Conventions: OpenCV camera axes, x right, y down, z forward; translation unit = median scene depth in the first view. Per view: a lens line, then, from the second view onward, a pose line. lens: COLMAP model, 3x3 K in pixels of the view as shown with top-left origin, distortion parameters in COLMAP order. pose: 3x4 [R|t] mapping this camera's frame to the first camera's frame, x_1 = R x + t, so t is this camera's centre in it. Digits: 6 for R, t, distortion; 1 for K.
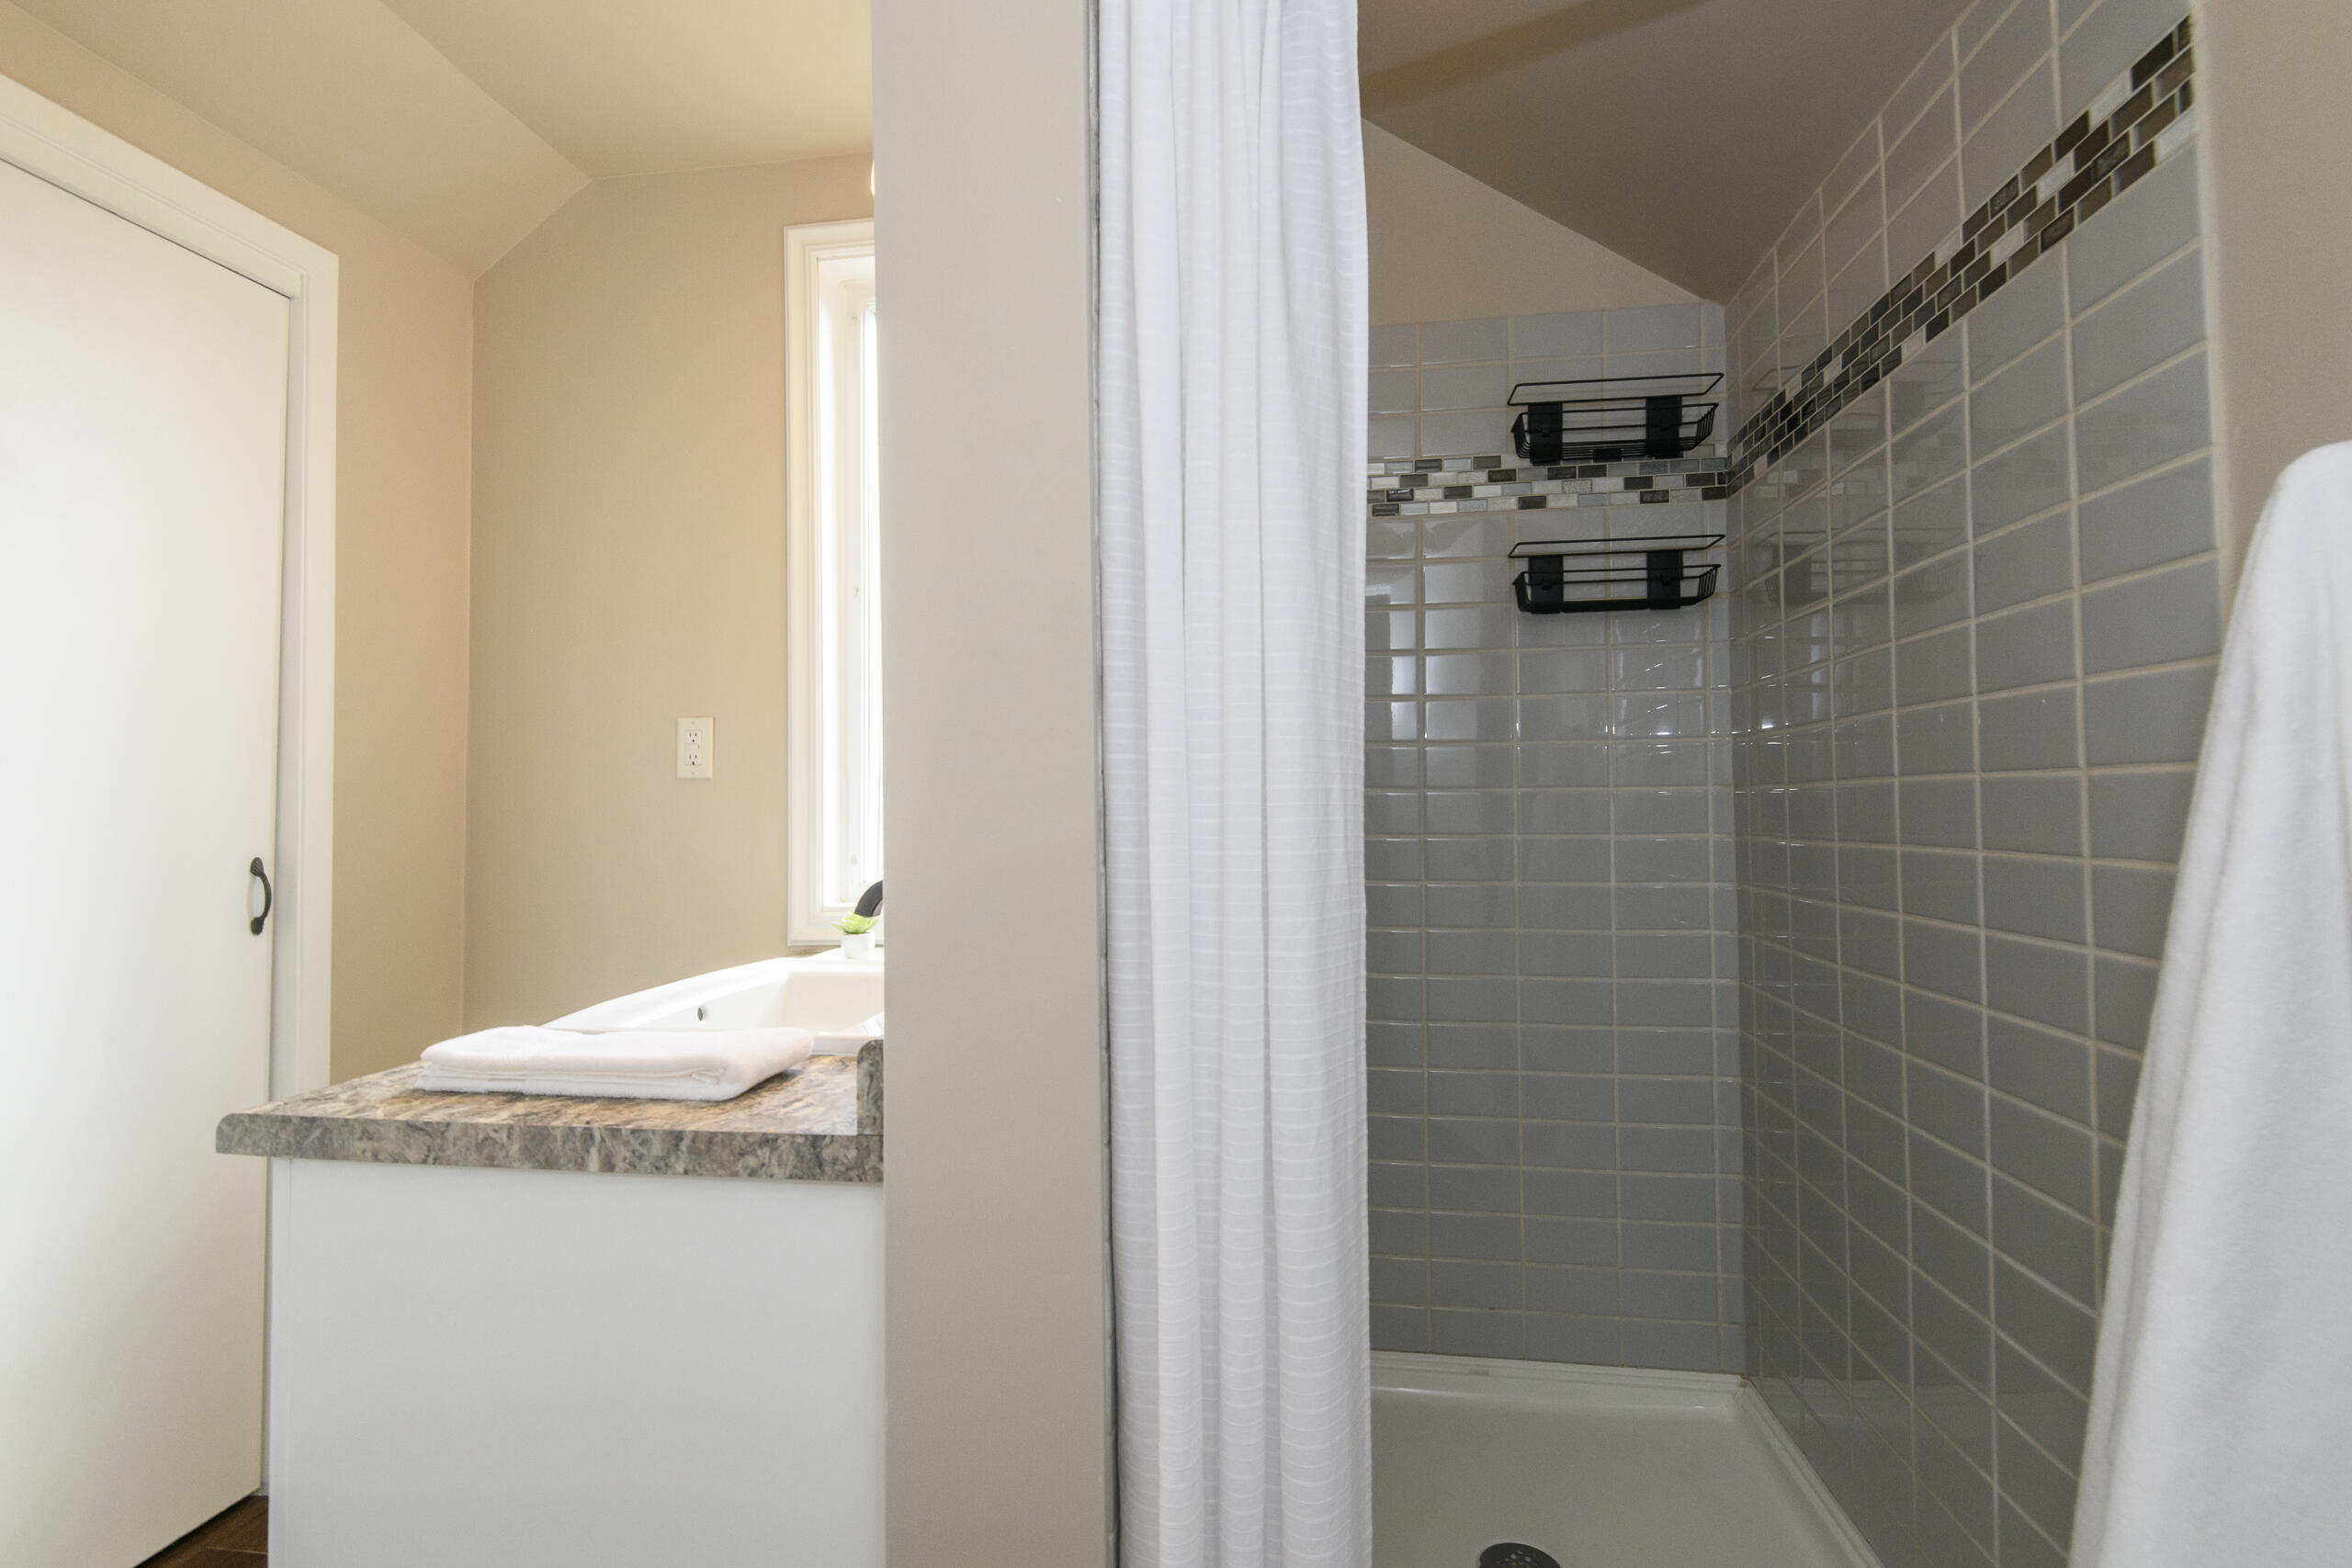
lens RADIAL K [[1022.8, 0, 1175.2], [0, 1022.8, 776.1], [0, 0, 1]] dist [0.040709, -0.022110]
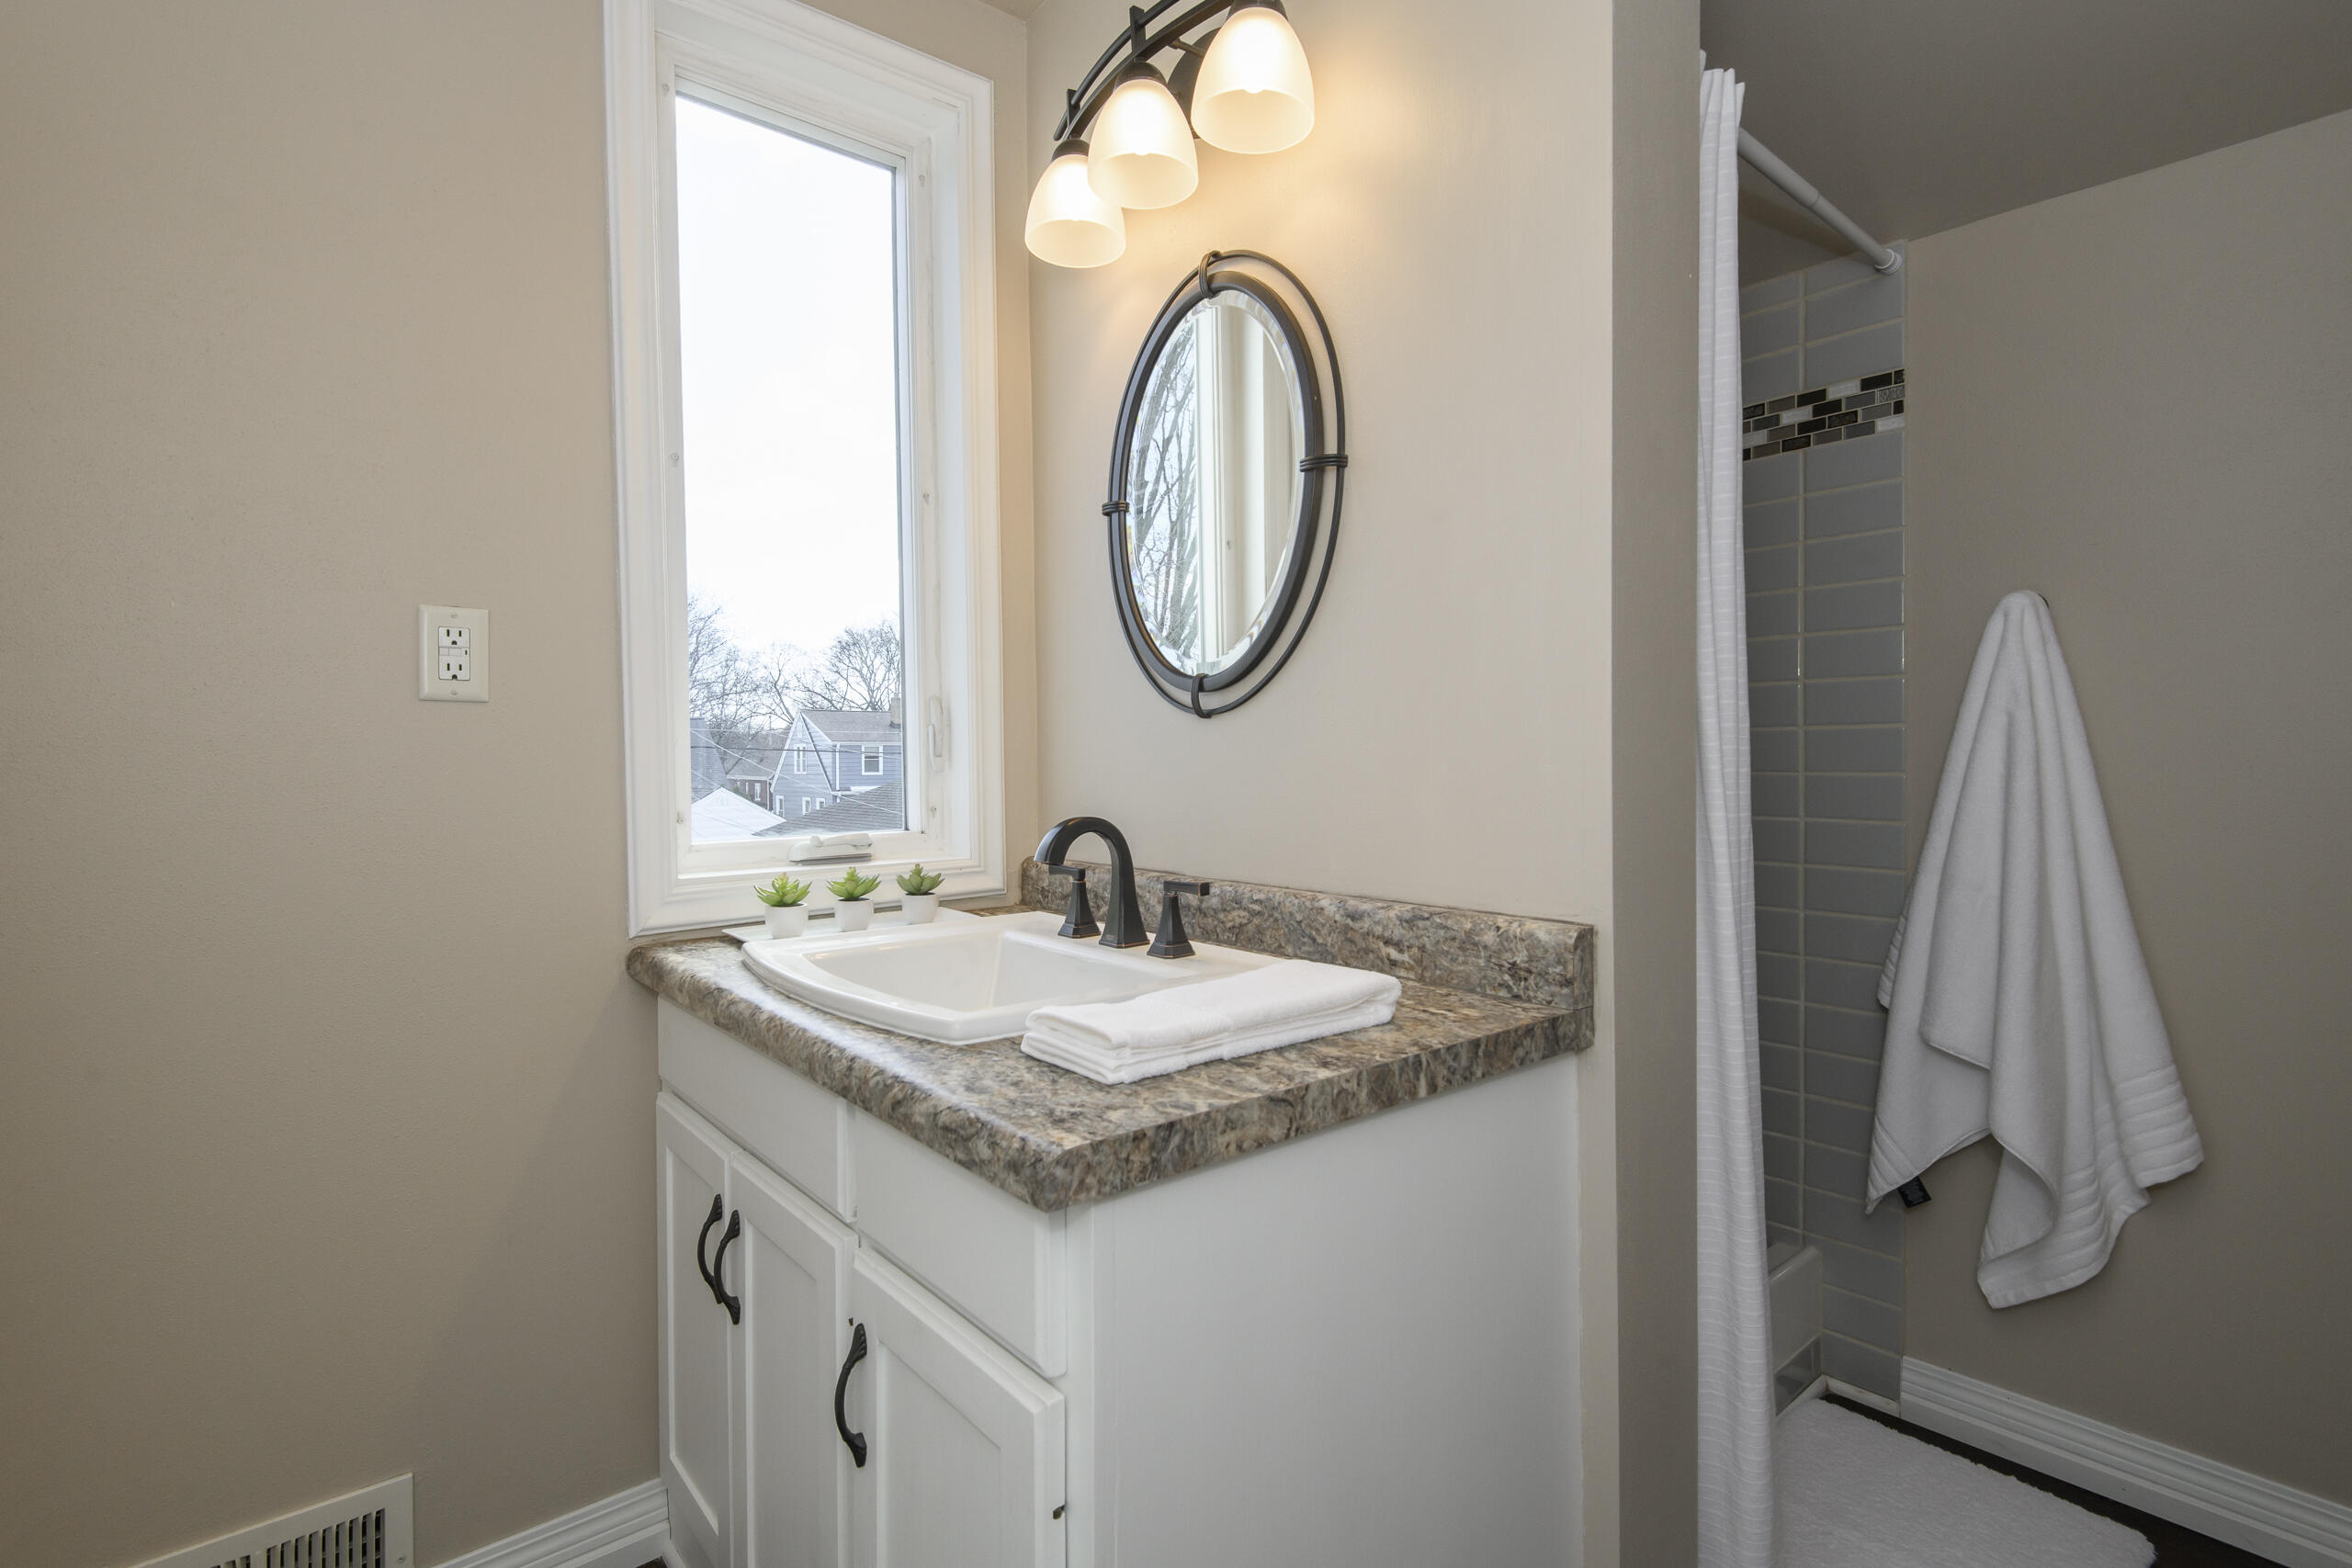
lens RADIAL K [[1022.8, 0, 1175.2], [0, 1022.8, 776.1], [0, 0, 1]] dist [0.040709, -0.022110]
pose [[0.700882, -0.008873, 0.713222, -1.400131], [-0.017189, 0.999422, 0.029325, 0.052063], [-0.713070, -0.032813, 0.700324, 0.489216]]
